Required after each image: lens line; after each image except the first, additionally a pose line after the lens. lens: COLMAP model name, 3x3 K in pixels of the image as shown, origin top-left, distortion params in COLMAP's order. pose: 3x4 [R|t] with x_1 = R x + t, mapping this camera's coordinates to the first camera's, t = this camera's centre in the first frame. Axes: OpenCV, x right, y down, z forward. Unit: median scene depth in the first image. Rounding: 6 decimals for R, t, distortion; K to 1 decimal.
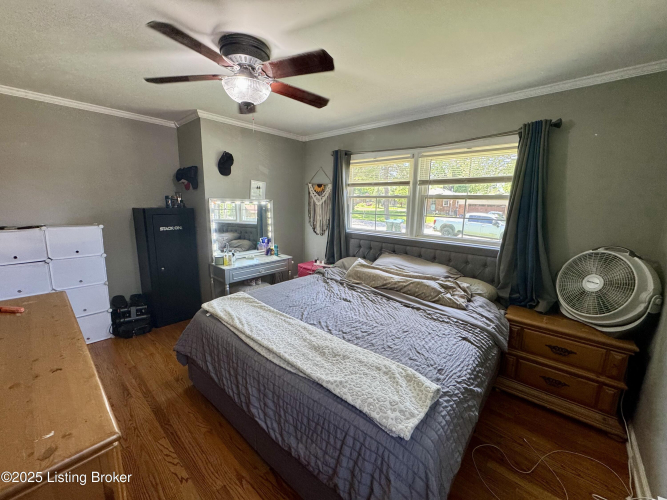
lens RADIAL K [[265.2, 0, 332.3], [0, 265.2, 249.7], [0, 0, 1]] dist [-0.003602, 0.000938]
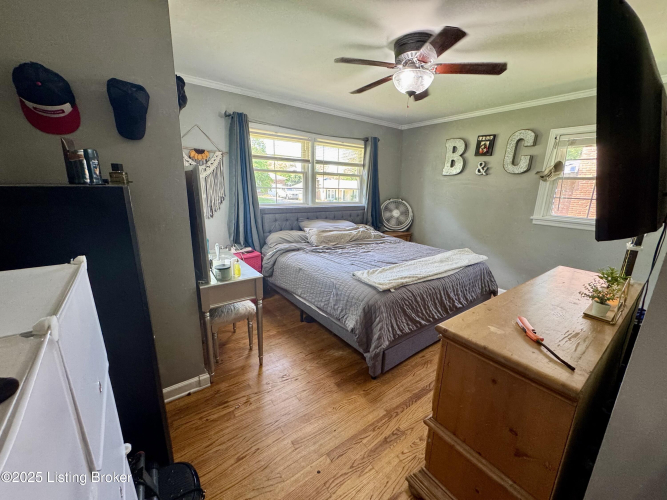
lens RADIAL K [[265.2, 0, 331.5], [0, 265.2, 247.9], [0, 0, 1]] dist [-0.003602, 0.000938]
pose [[0.208990, -0.244519, 0.946855, -0.974116], [0.146201, 0.965166, 0.216978, -0.116279], [-0.966927, 0.093085, 0.237459, 0.648595]]
